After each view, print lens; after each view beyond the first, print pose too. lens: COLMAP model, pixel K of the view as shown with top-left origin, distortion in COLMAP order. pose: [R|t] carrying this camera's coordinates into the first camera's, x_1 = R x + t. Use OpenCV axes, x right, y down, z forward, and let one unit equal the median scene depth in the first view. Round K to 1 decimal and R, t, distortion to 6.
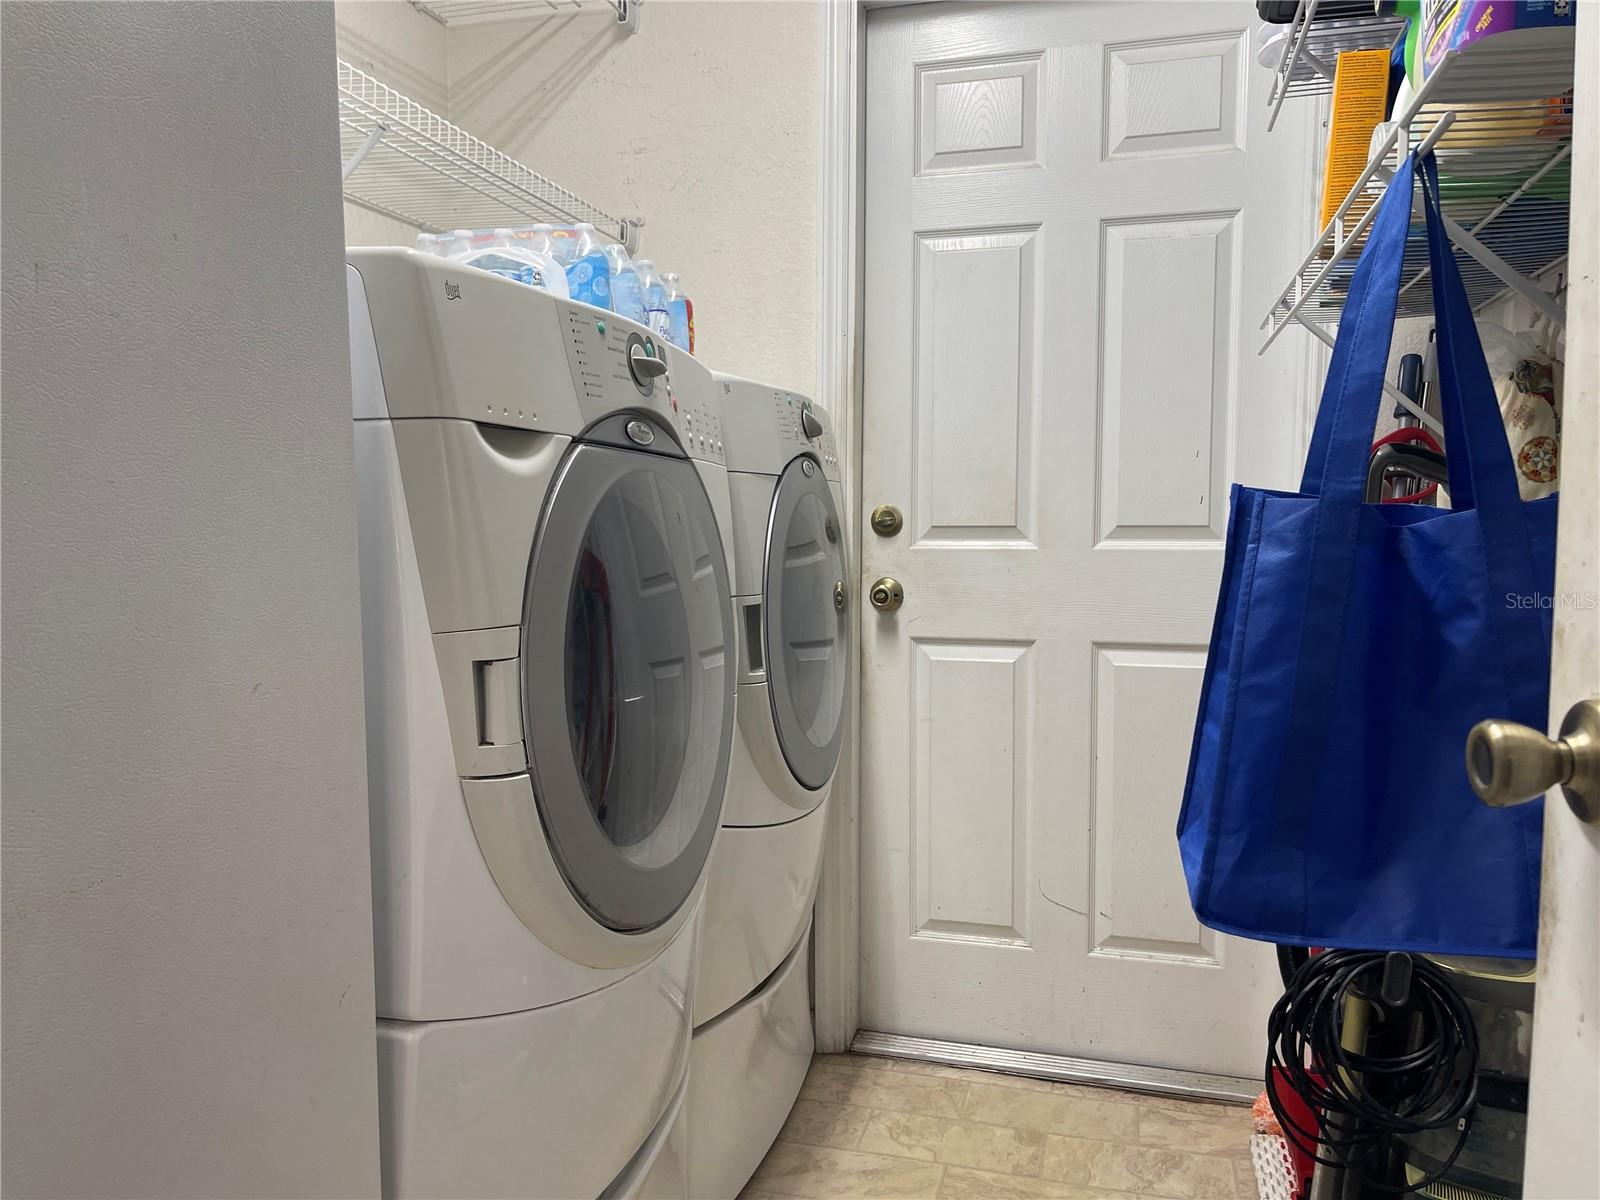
lens RADIAL K [[1196.3, 0, 800.0], [0, 1196.3, 600.0], [0, 0, 1]] dist [0.068202, -0.107505]
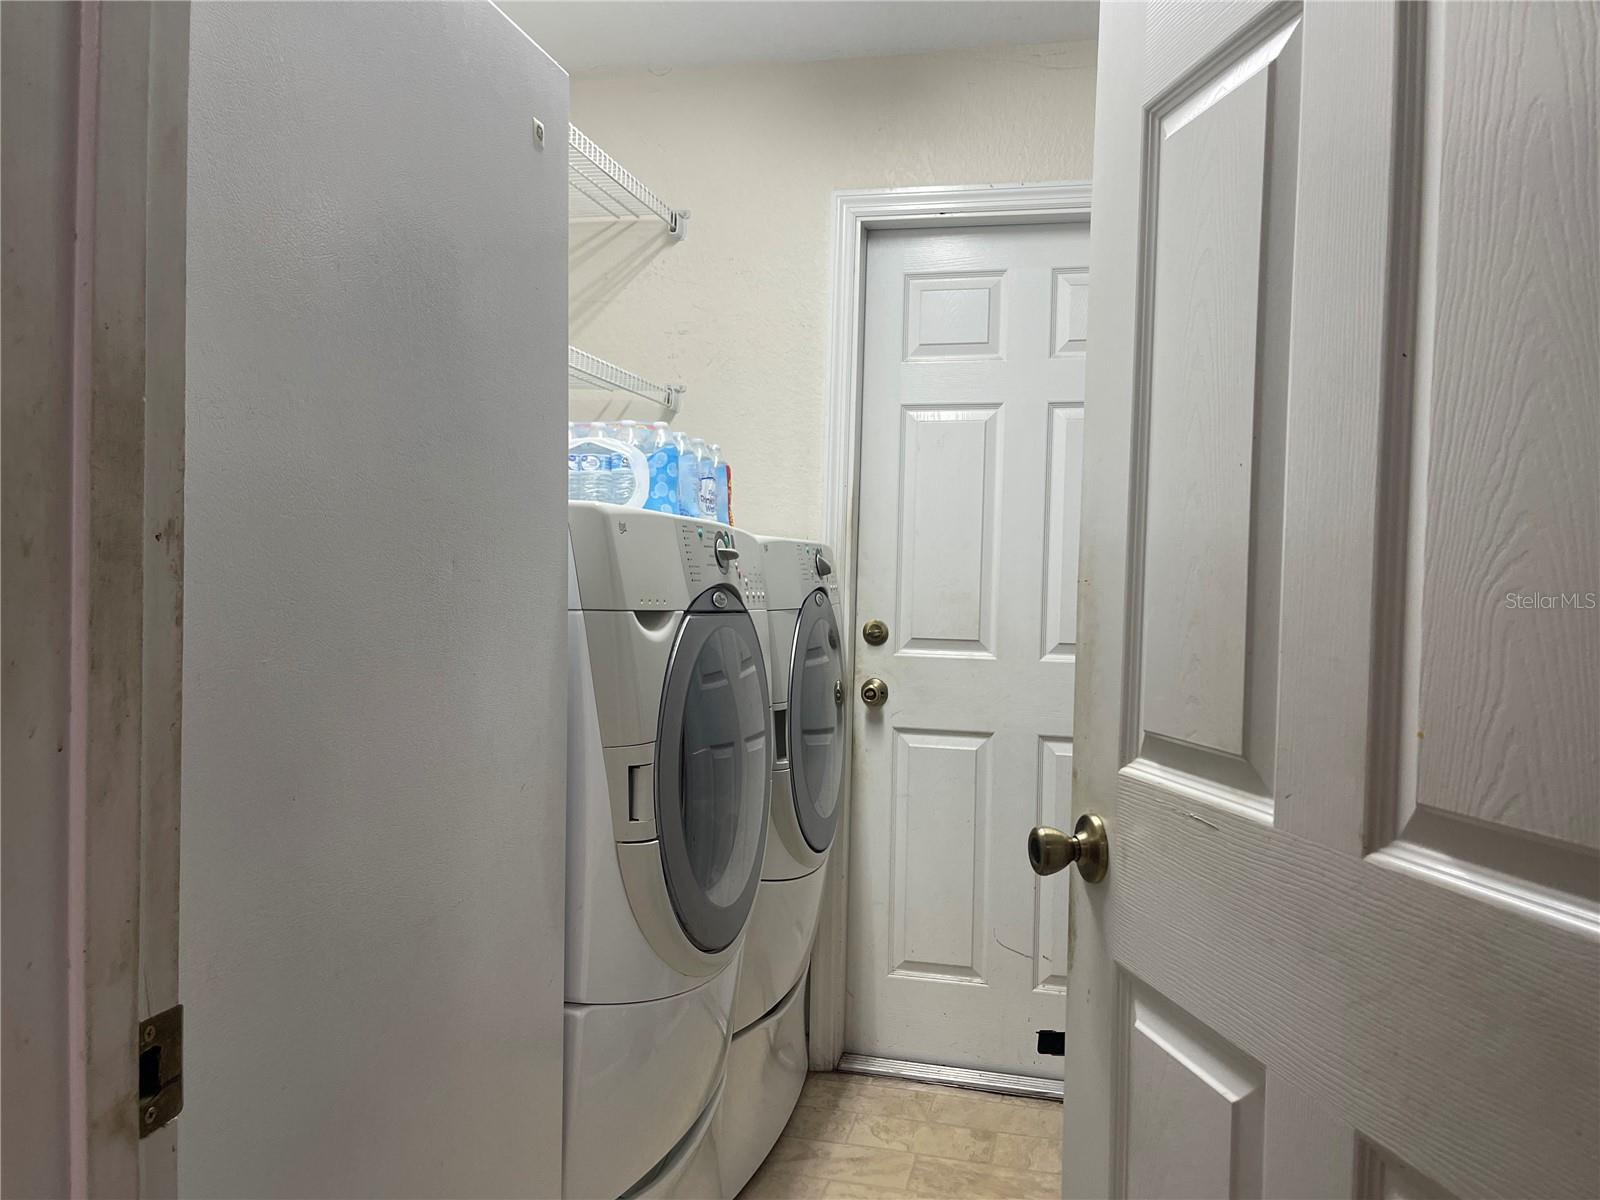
lens RADIAL K [[1196.3, 0, 800.0], [0, 1196.3, 600.0], [0, 0, 1]] dist [0.068202, -0.107505]
pose [[0.999280, 0.022735, 0.030378, -0.046474], [-0.021283, 0.998655, -0.047287, -0.042169], [-0.031412, 0.046606, 0.998419, -0.248268]]
